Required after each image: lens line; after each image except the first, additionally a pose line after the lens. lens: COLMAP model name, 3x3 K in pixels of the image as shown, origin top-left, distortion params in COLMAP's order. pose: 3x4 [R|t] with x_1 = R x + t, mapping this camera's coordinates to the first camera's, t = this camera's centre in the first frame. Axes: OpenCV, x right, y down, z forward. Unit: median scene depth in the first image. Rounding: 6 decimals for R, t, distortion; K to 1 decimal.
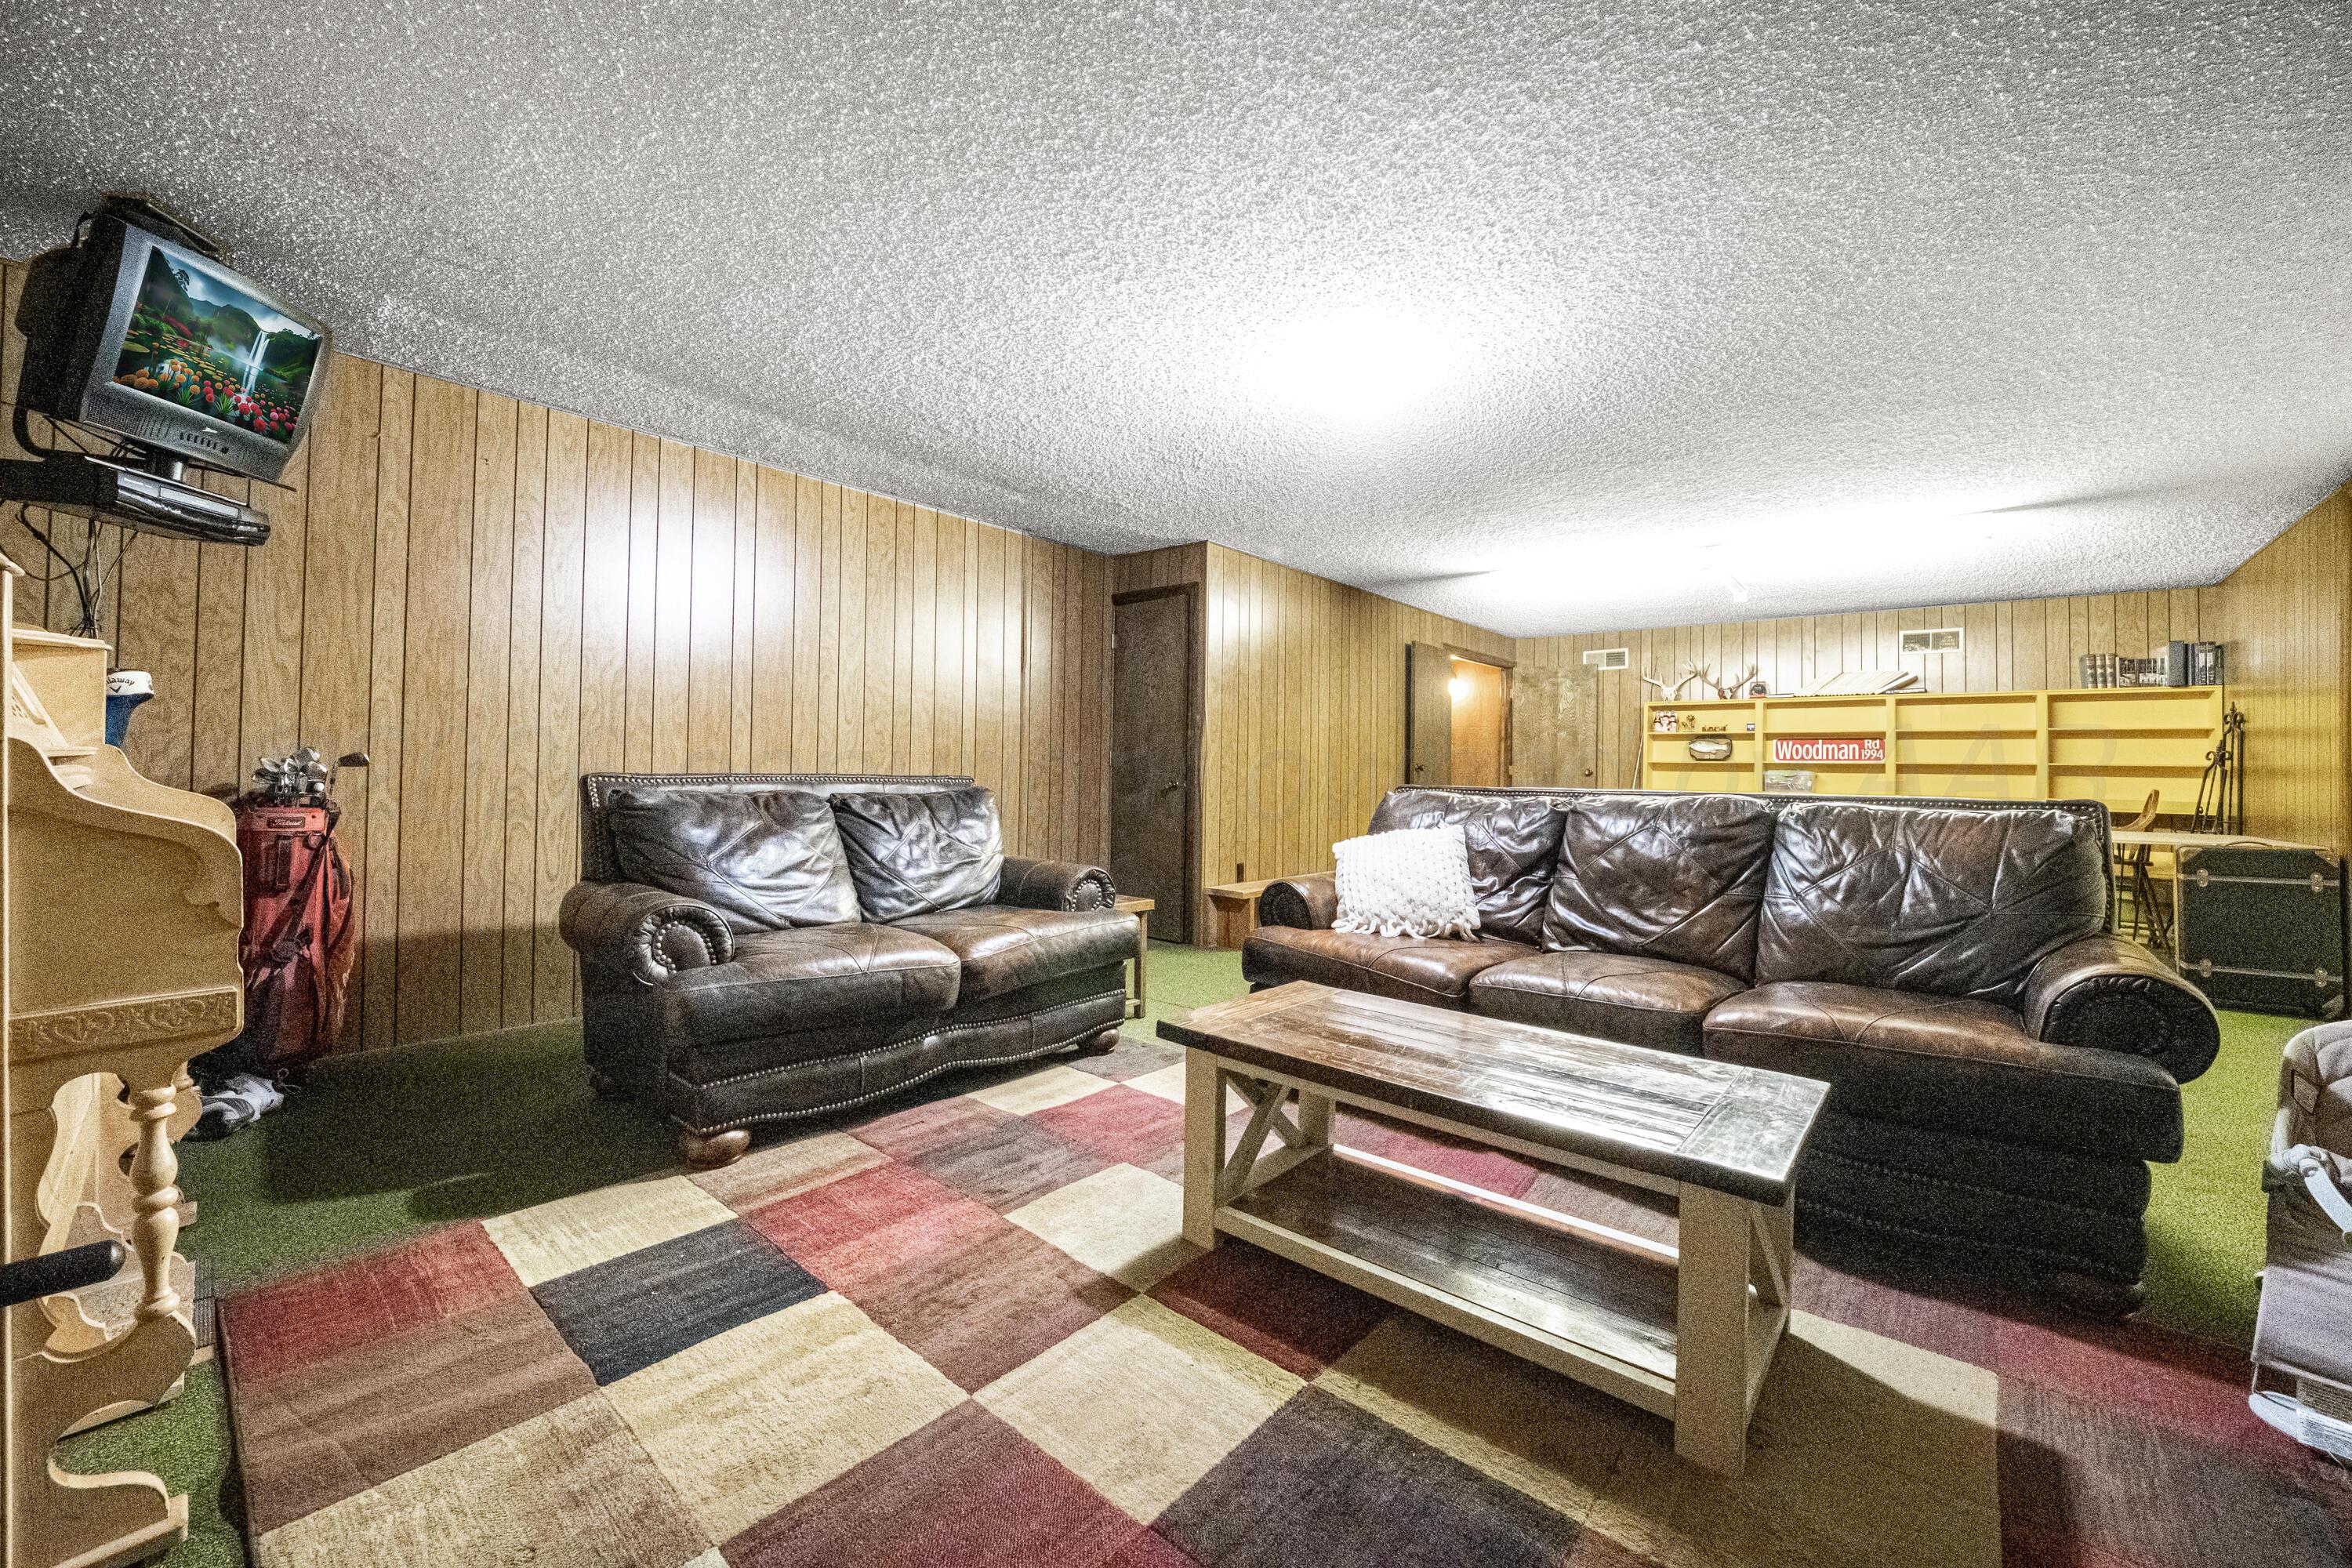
lens RADIAL K [[952.5, 0, 1172.1], [0, 952.5, 767.4], [0, 0, 1]] dist [-0.001131, -0.000242]
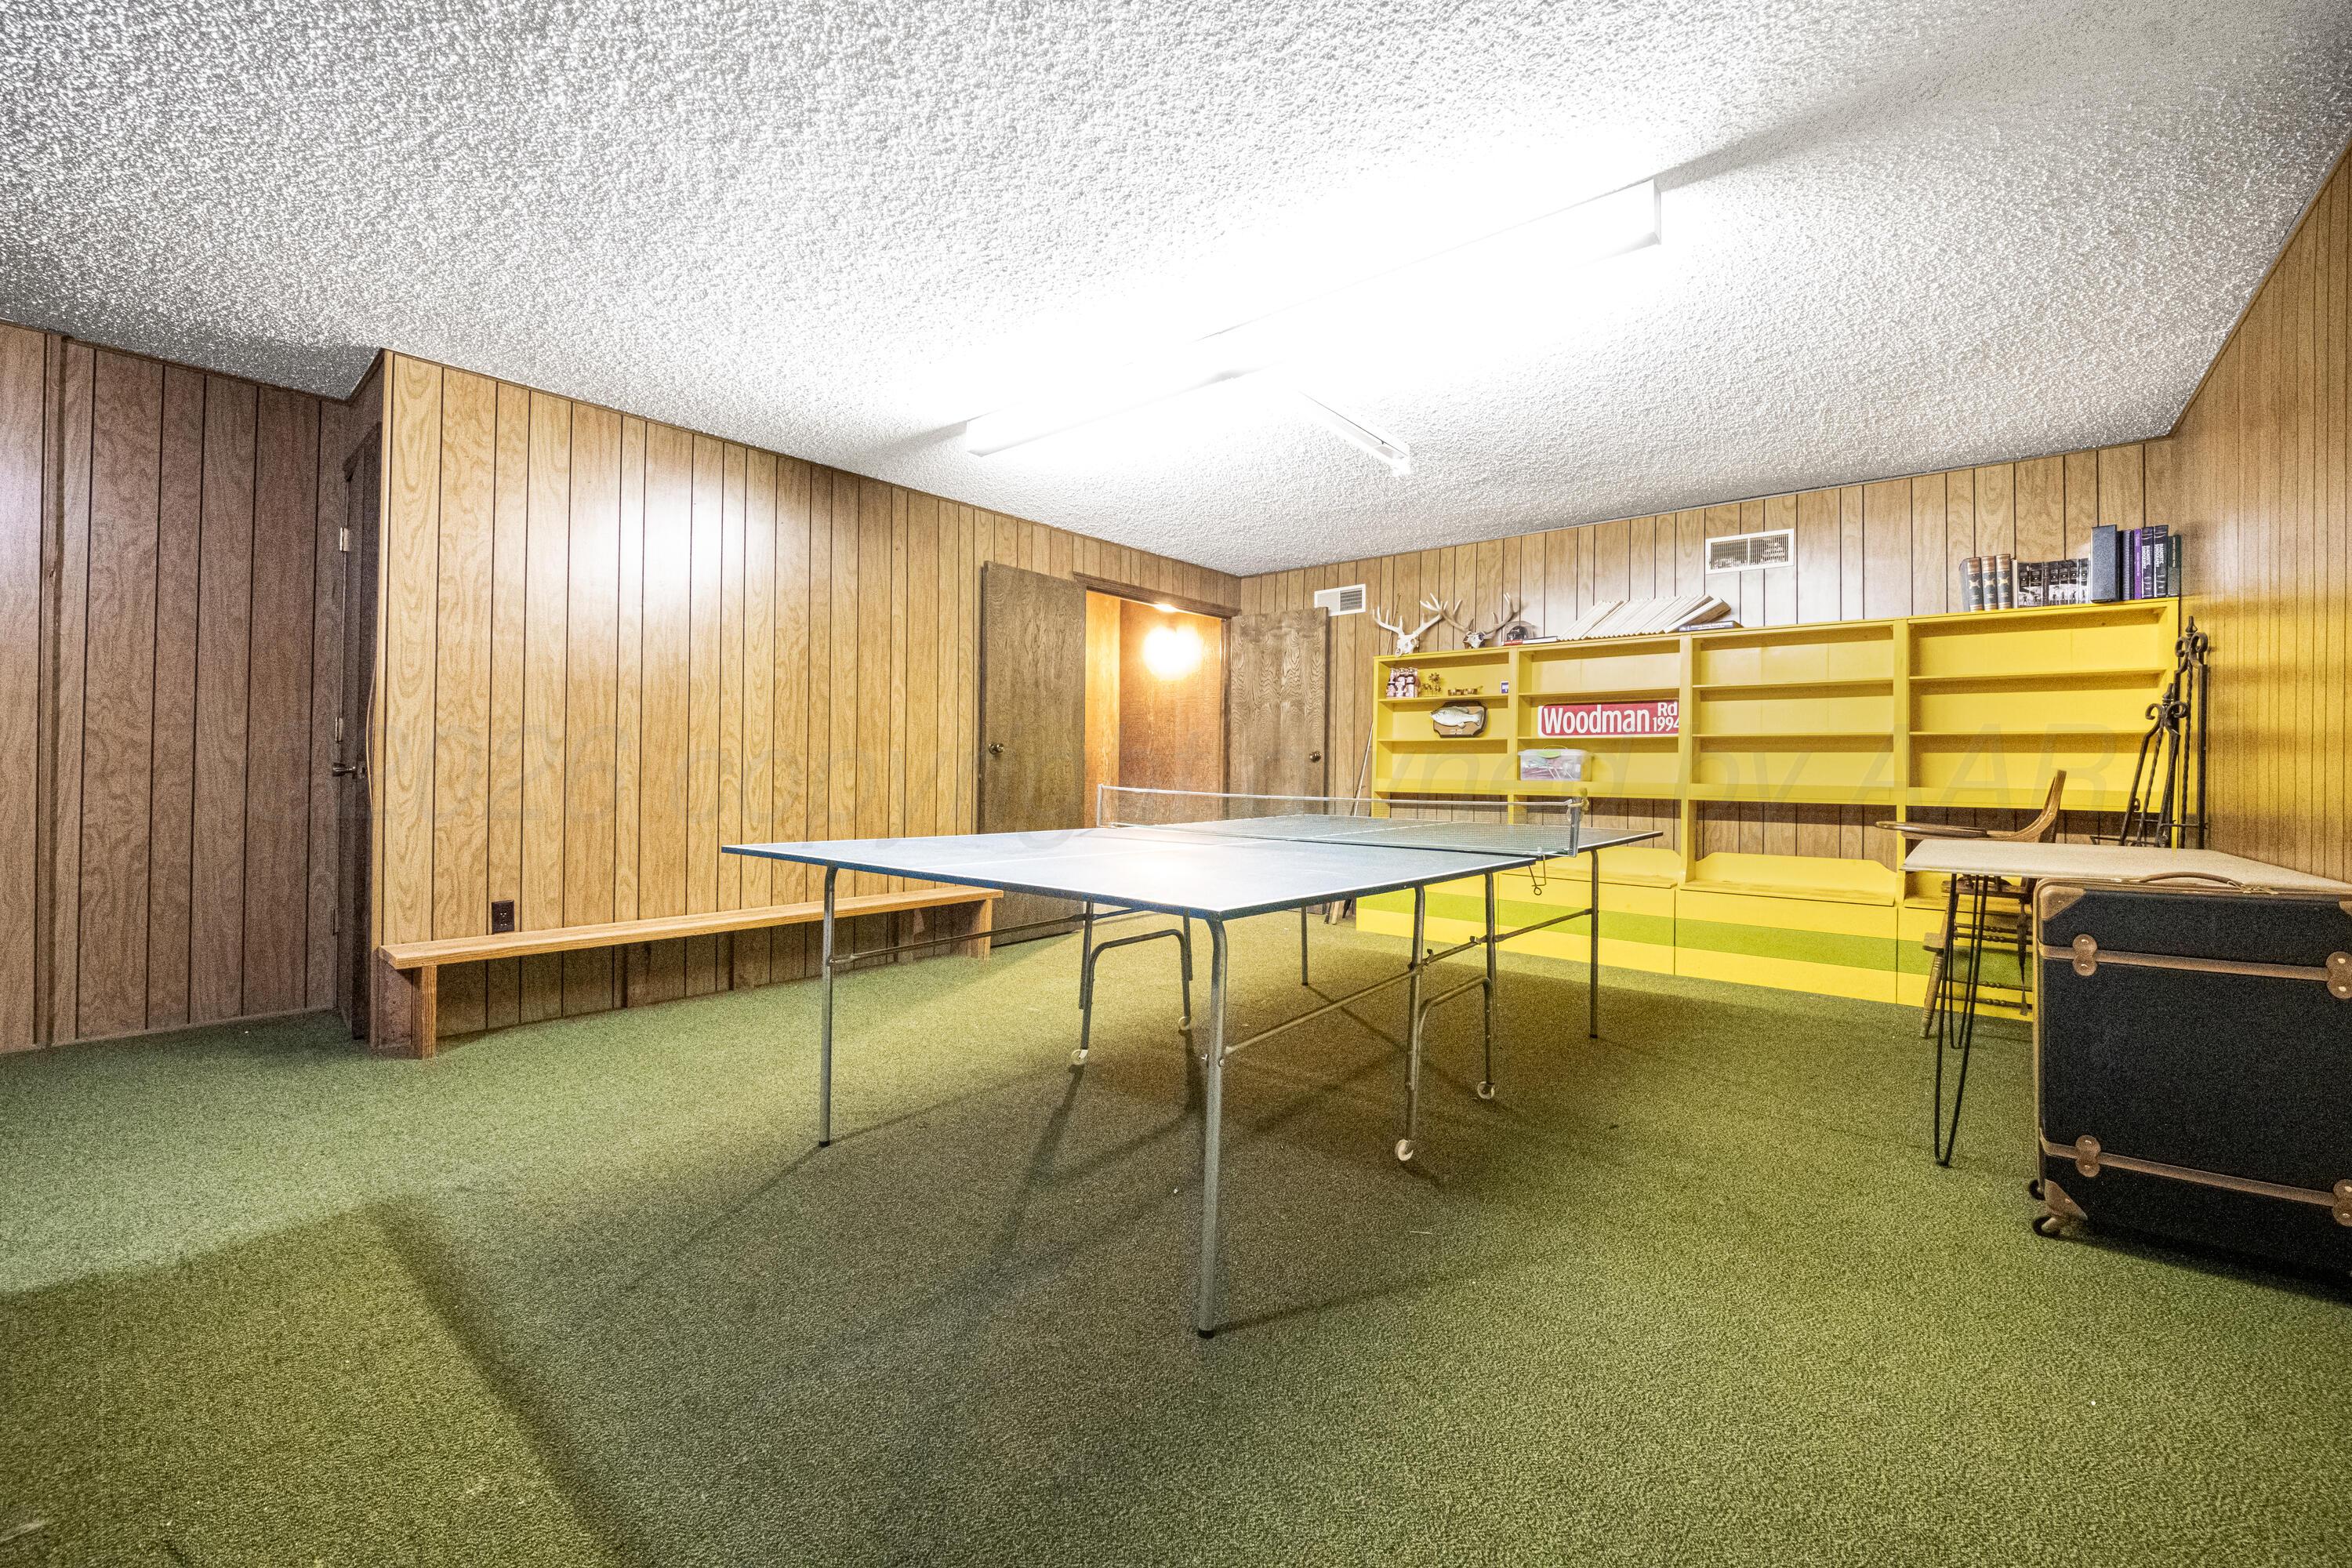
lens RADIAL K [[952.5, 0, 1176.9], [0, 952.5, 778.3], [0, 0, 1]] dist [-0.001131, -0.000242]
pose [[0.999958, -0.008504, -0.003456, 0.419171], [0.008546, 0.999889, 0.012243, 0.014102], [0.003352, -0.012272, 0.999919, 0.350163]]
